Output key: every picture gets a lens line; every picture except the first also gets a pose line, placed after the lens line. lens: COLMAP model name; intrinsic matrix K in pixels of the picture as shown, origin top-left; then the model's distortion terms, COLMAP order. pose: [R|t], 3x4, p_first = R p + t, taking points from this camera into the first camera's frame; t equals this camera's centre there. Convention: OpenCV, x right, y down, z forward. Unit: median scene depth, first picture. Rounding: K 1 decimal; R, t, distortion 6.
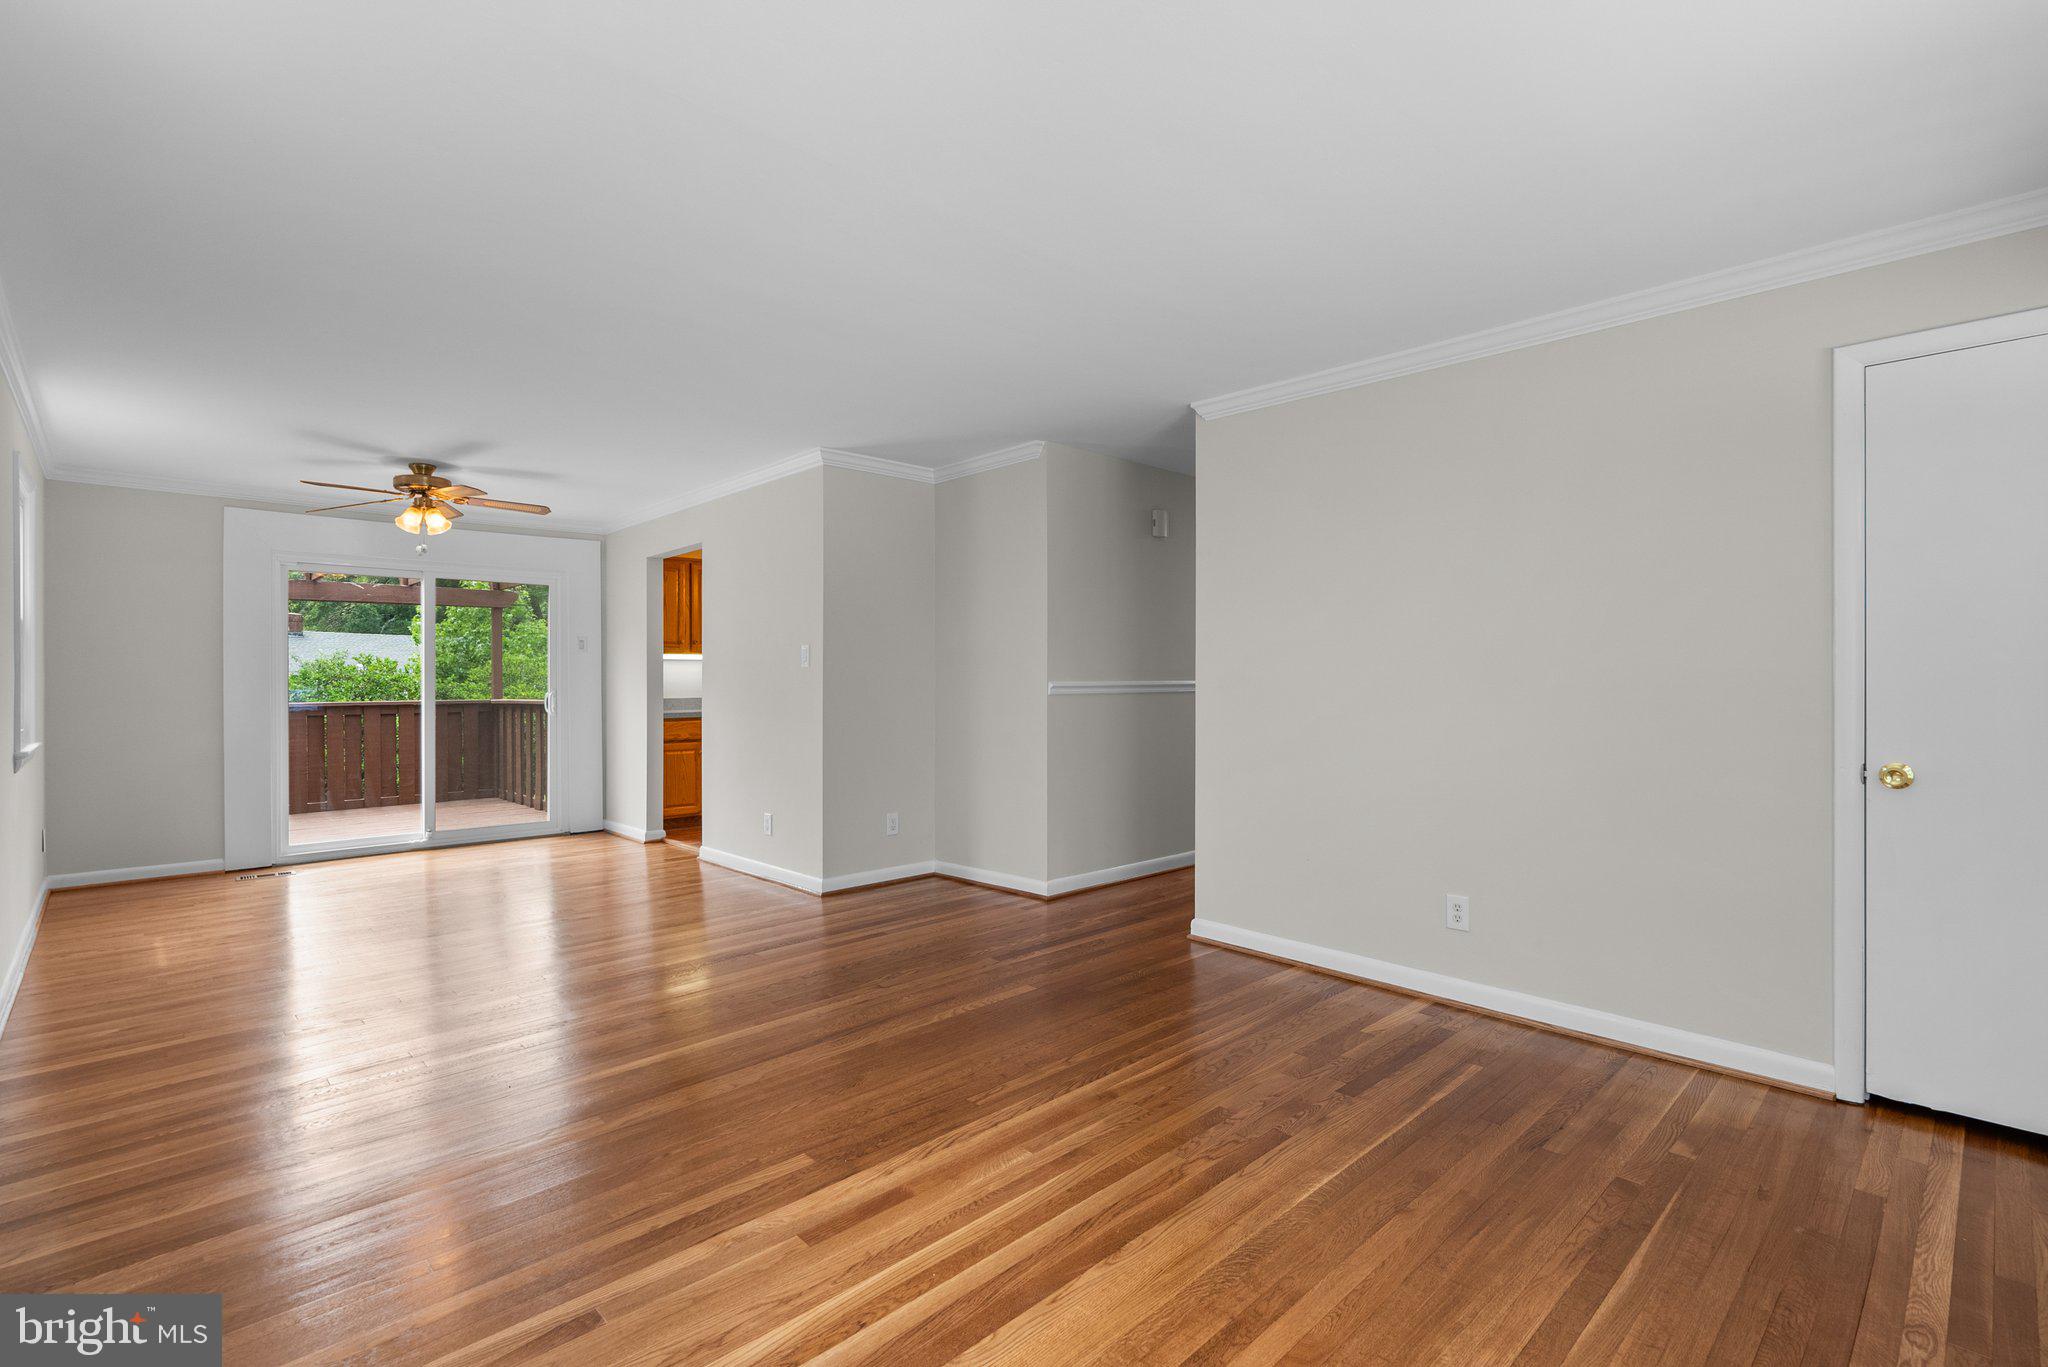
lens RADIAL K [[938.1, 0, 1025.3], [0, 938.1, 666.1], [0, 0, 1]] dist [-0.003191, 0.002259]
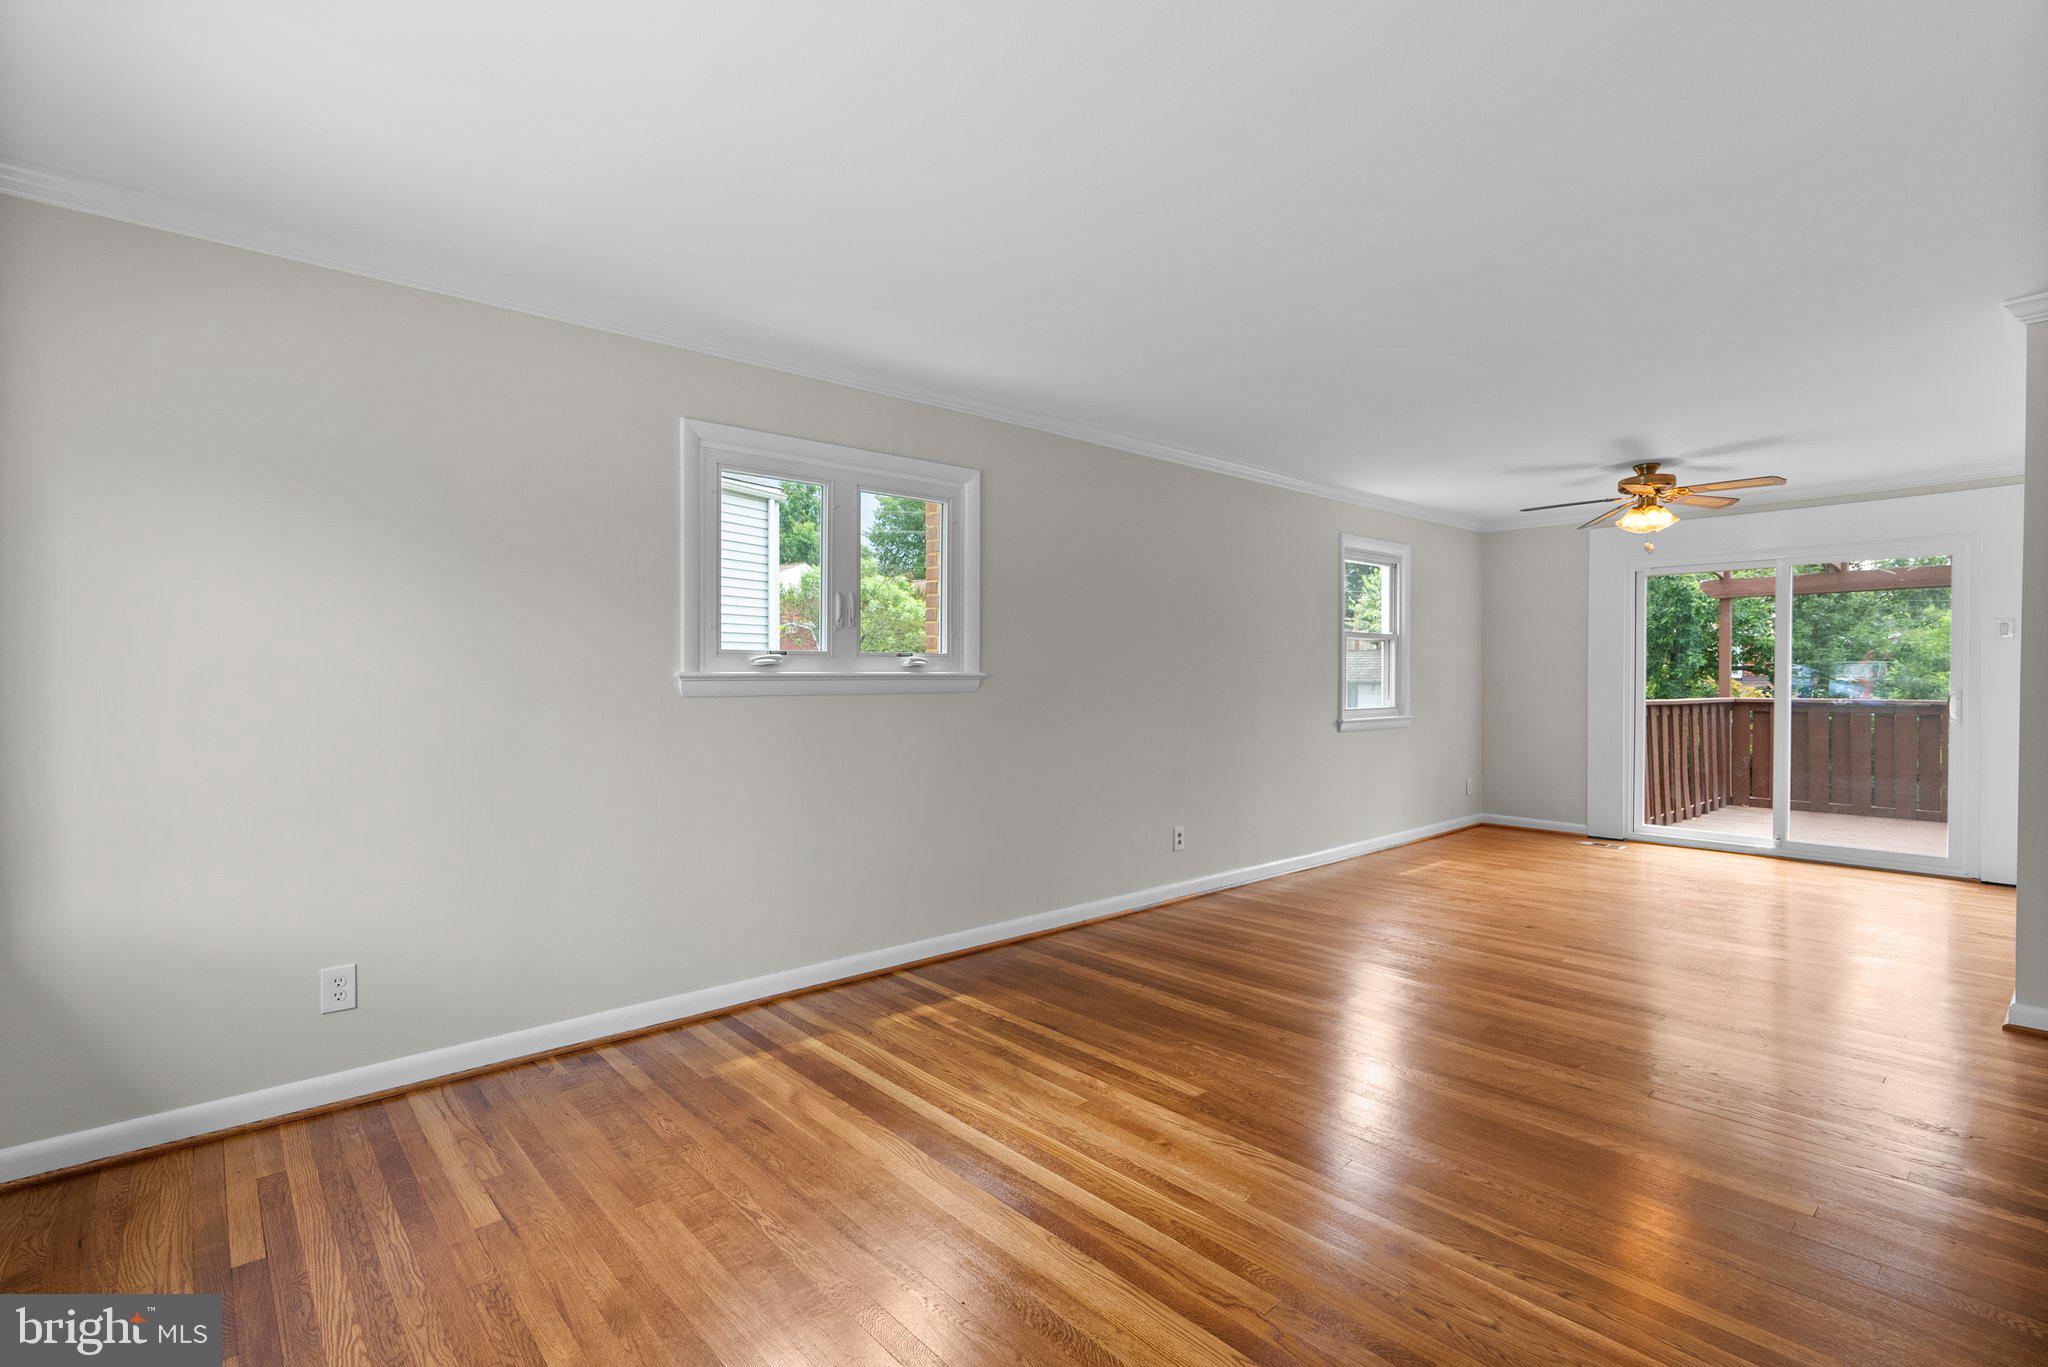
lens RADIAL K [[938.1, 0, 1030.0], [0, 938.1, 697.1], [0, 0, 1]] dist [-0.003191, 0.002259]
pose [[-0.026217, 0.027350, -0.999282, 0.646651], [0.011327, 0.999570, 0.027061, 0.002588], [0.999592, -0.010609, -0.026515, 0.584659]]
